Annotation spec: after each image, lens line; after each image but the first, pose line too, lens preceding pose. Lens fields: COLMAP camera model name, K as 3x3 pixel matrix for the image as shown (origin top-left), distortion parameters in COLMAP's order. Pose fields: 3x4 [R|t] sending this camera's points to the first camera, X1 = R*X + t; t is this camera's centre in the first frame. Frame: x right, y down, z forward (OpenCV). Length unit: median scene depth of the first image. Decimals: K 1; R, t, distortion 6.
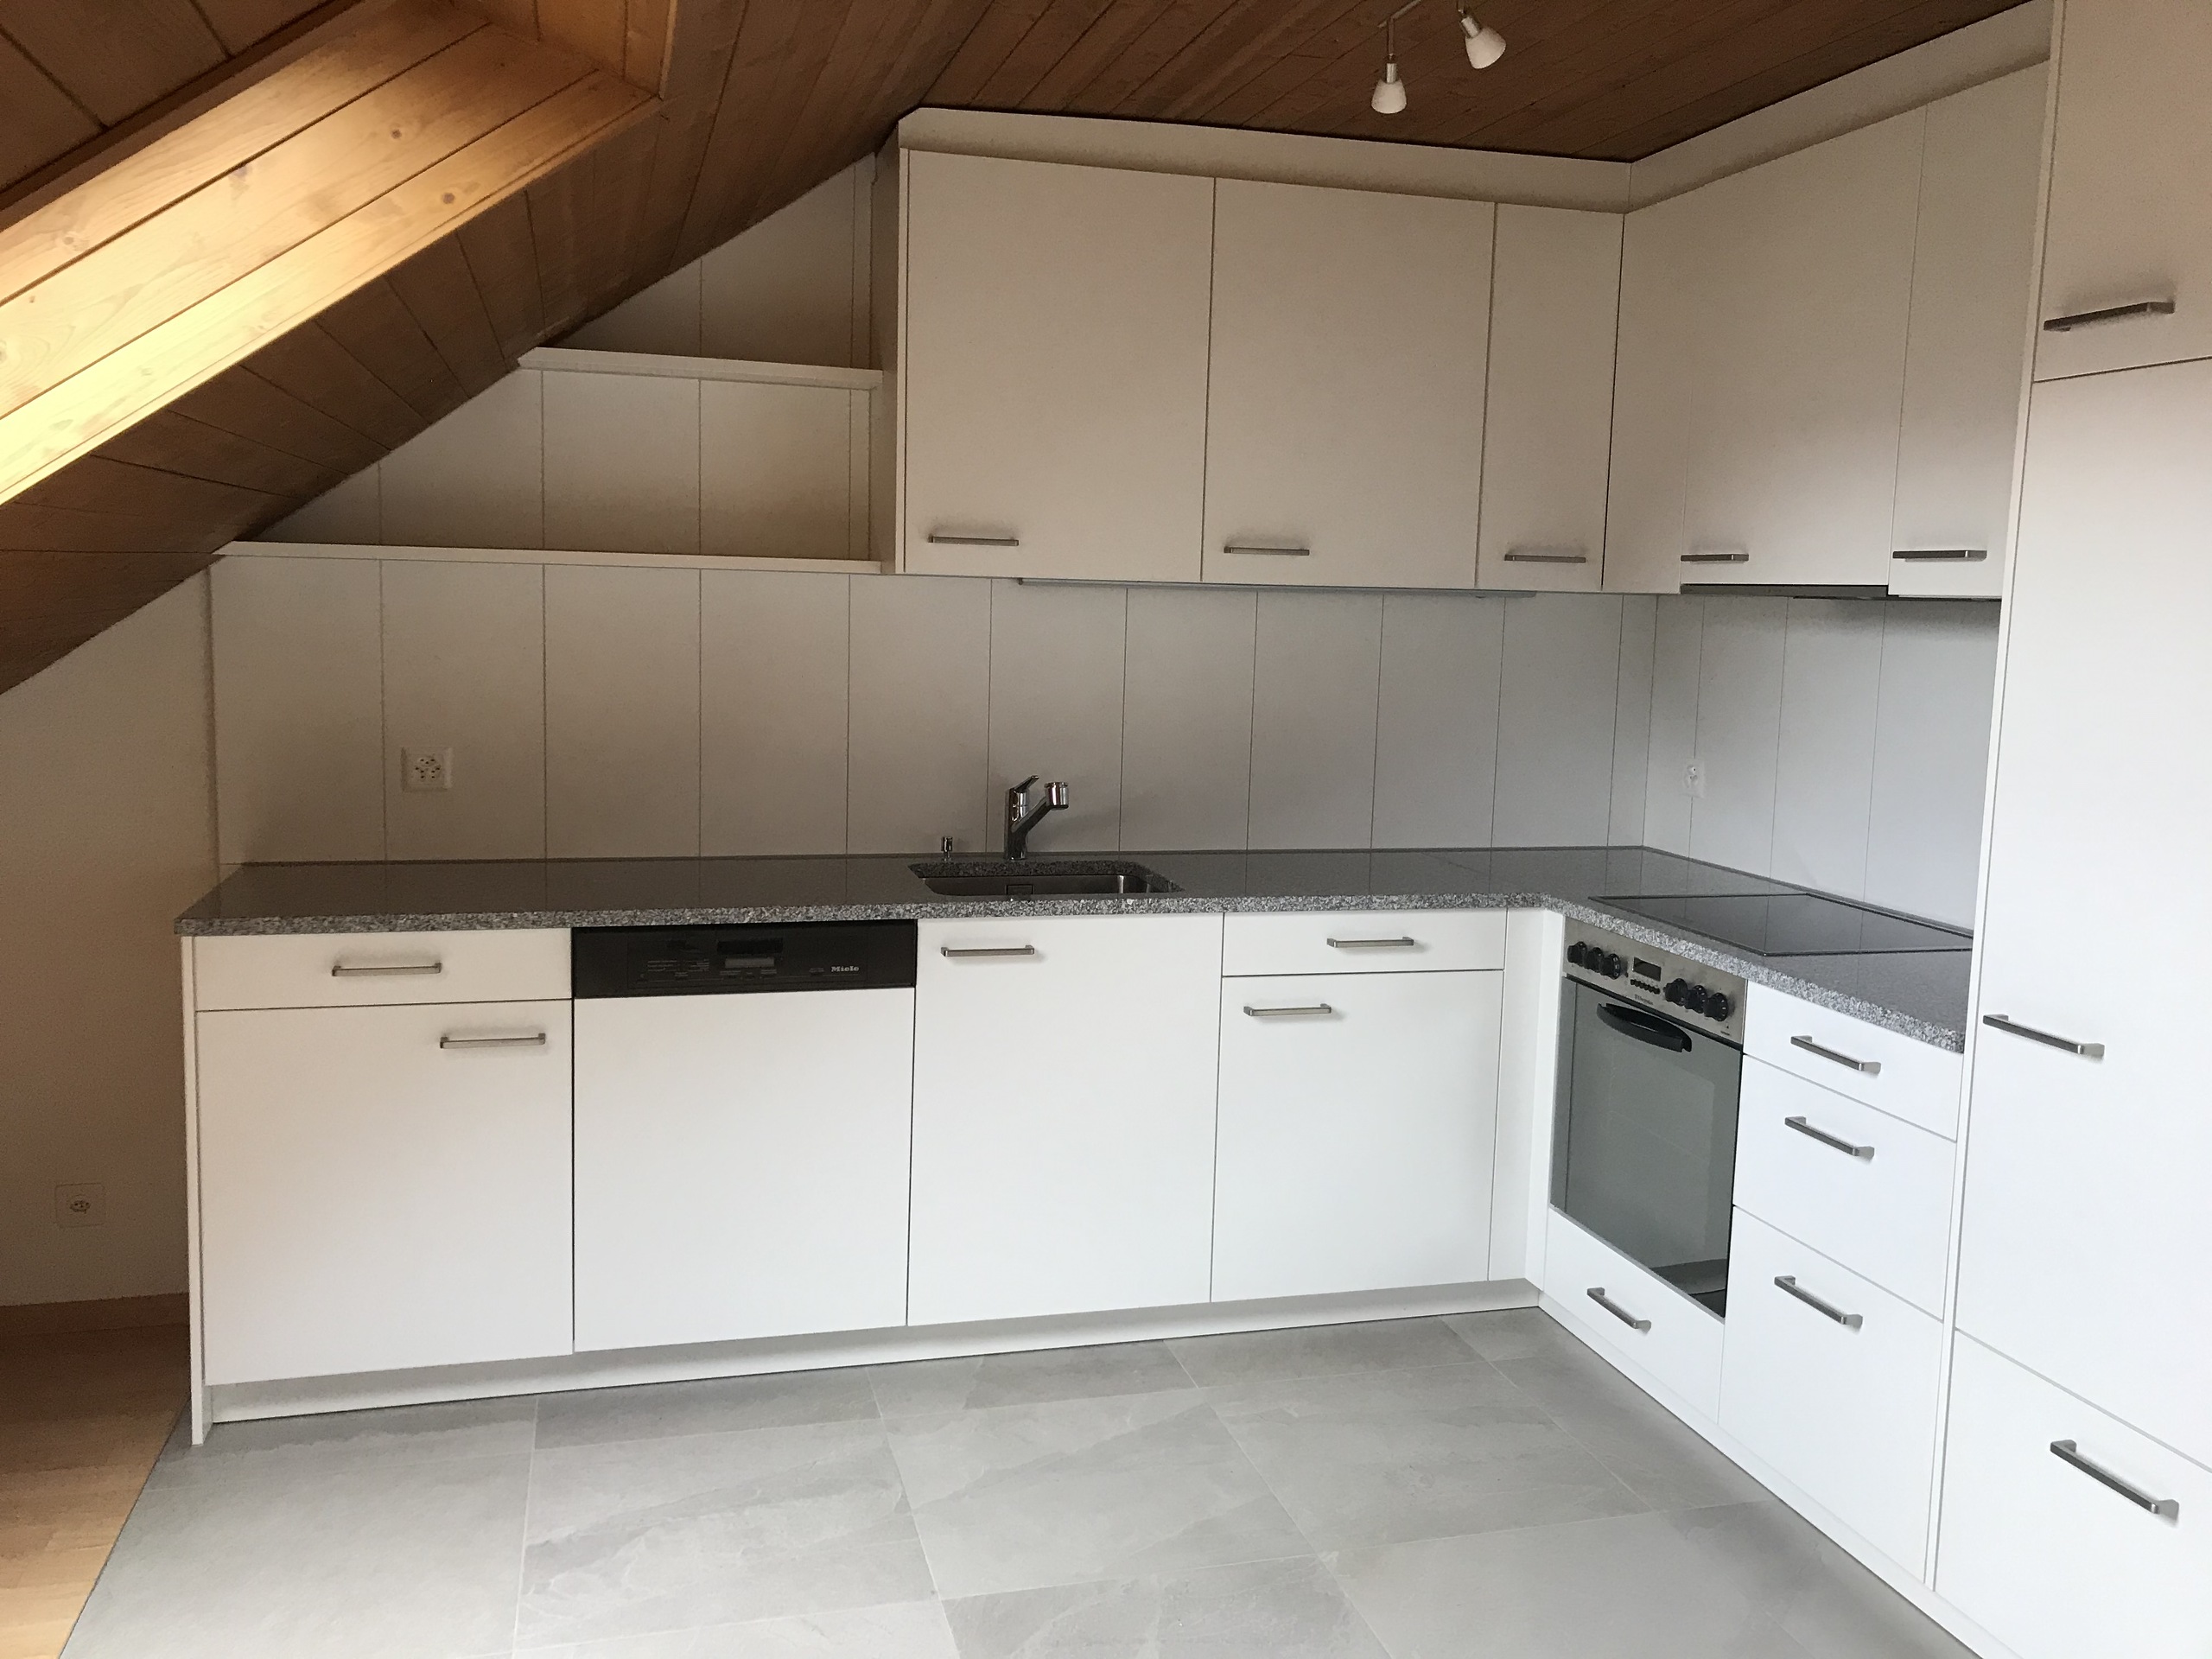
lens RADIAL K [[1900.8, 0, 1106.0], [0, 1900.8, 829.5], [0, 0, 1]] dist [0.008876, 0.014952]
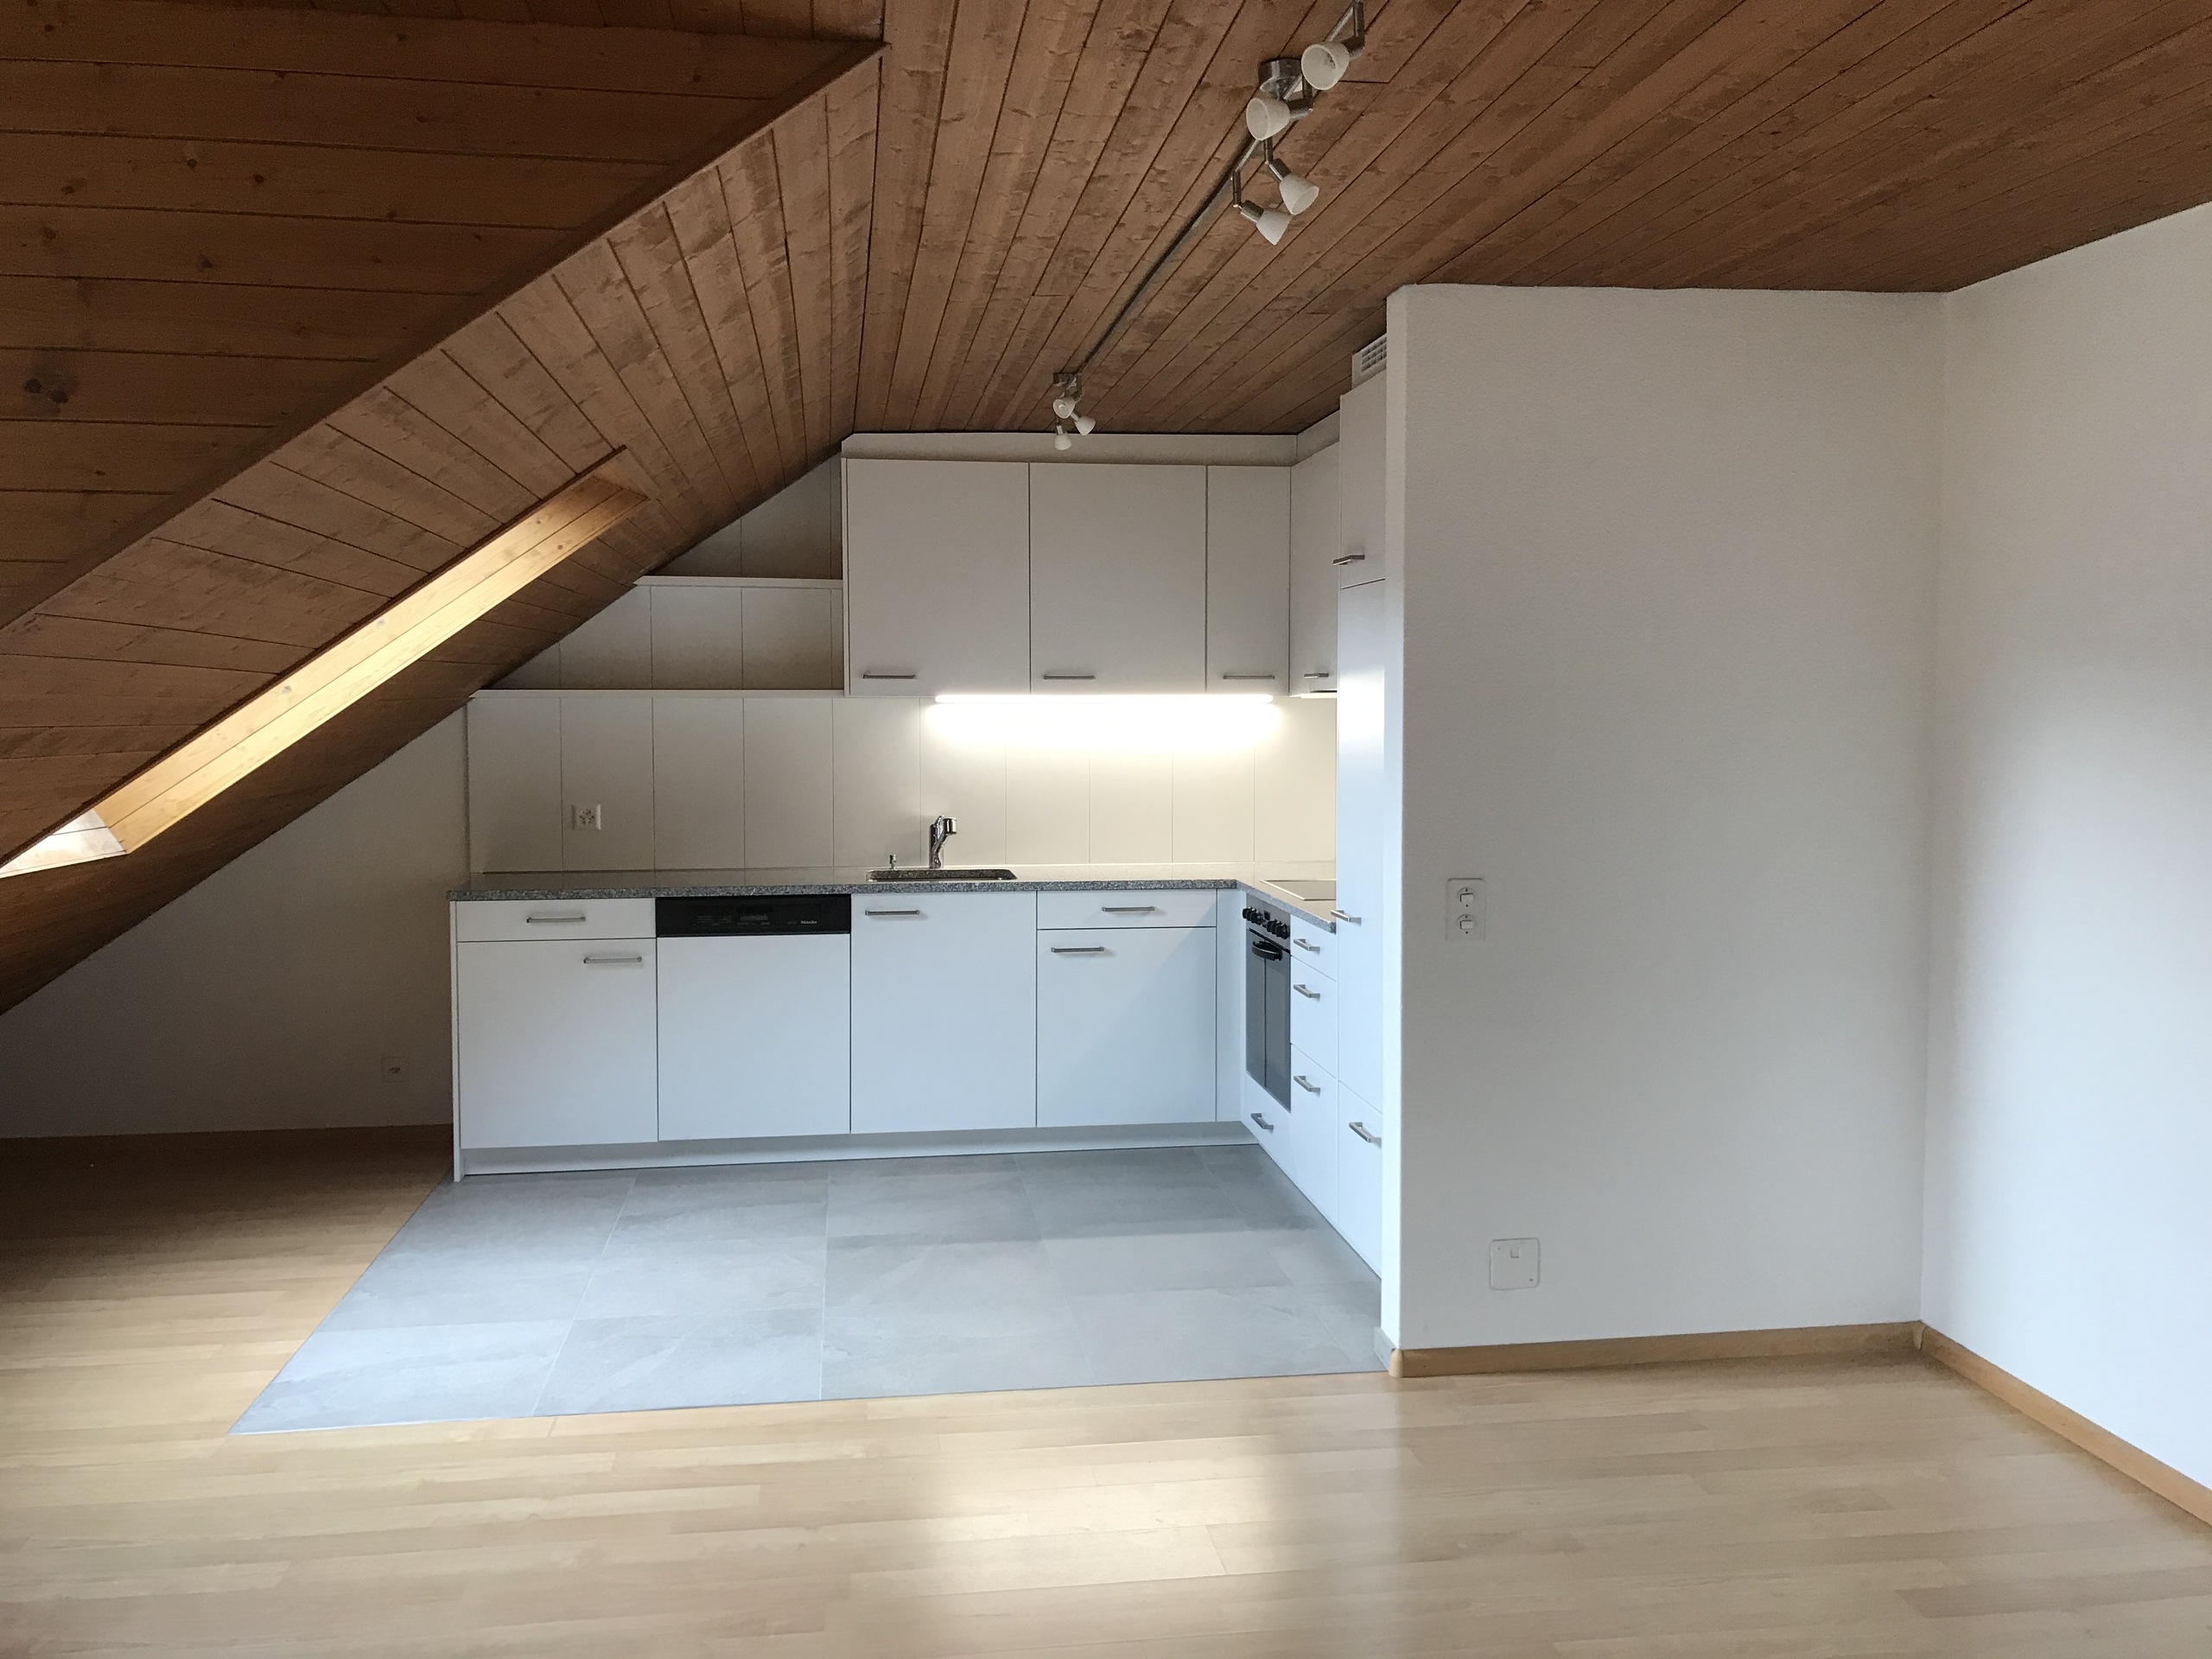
lens RADIAL K [[1900.8, 0, 1106.0], [0, 1900.8, 829.5], [0, 0, 1]] dist [0.008876, 0.014952]
pose [[0.992457, -0.018593, -0.121172, 0.352332], [0.011641, 0.998258, -0.057833, 0.093332], [0.122036, 0.055986, 0.990945, -0.717100]]
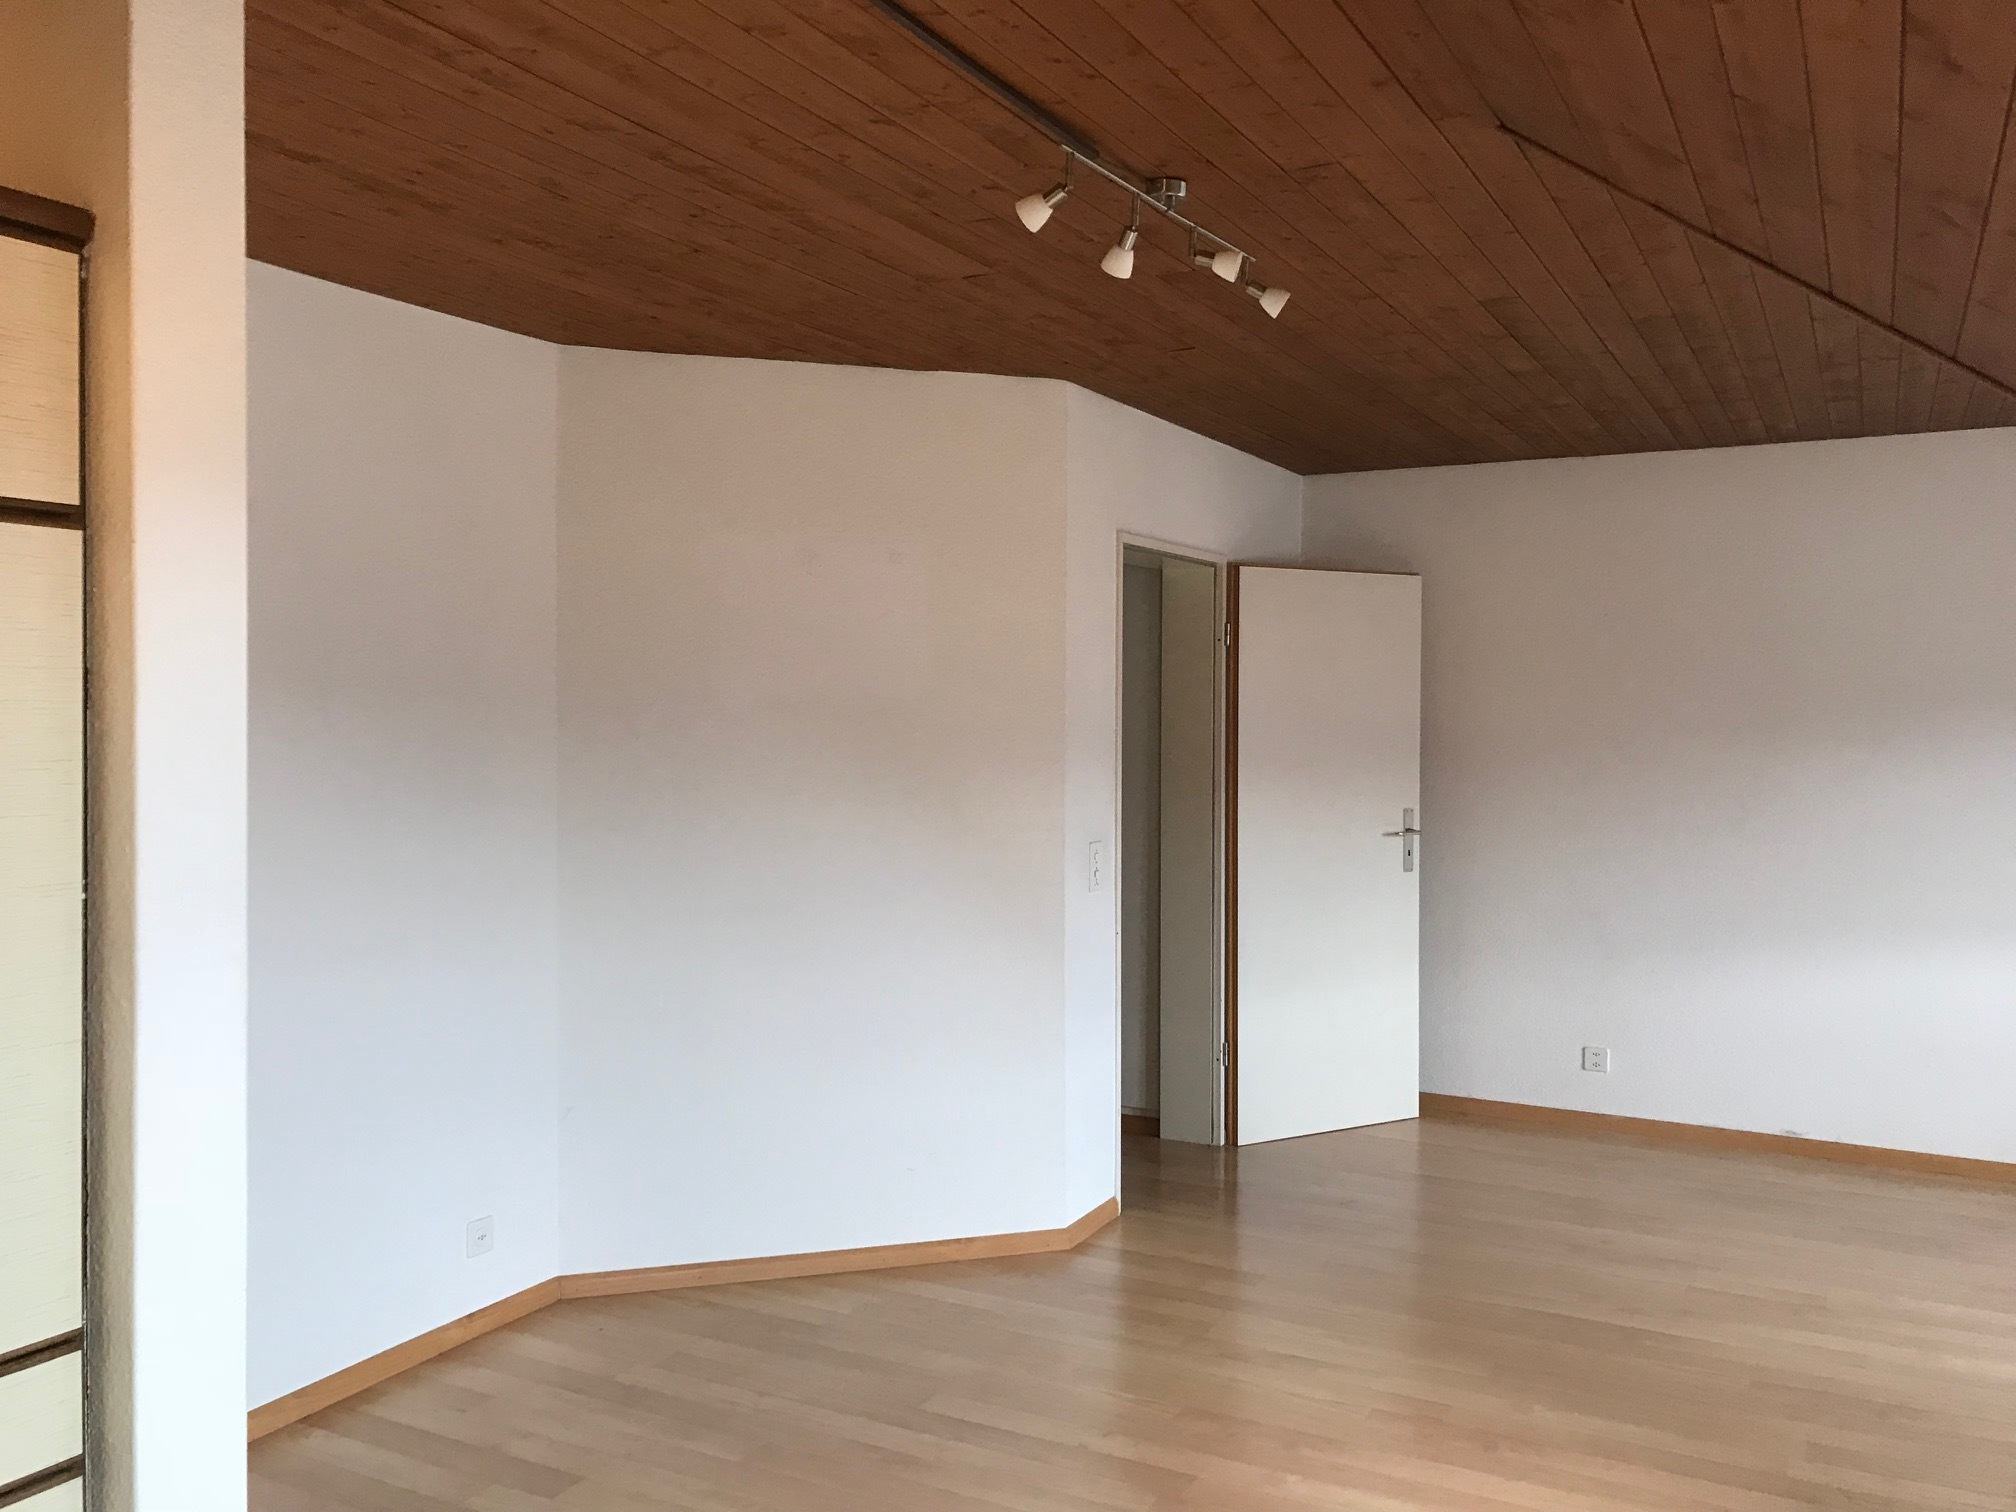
lens RADIAL K [[1732.4, 0, 1008.0], [0, 1732.4, 756.0], [0, 0, 1]] dist [0.008876, 0.014952]
pose [[-0.747231, -0.023001, 0.664166, -0.681987], [0.080283, 0.988957, 0.124573, -0.222410], [-0.659697, 0.146406, -0.737133, 2.039823]]
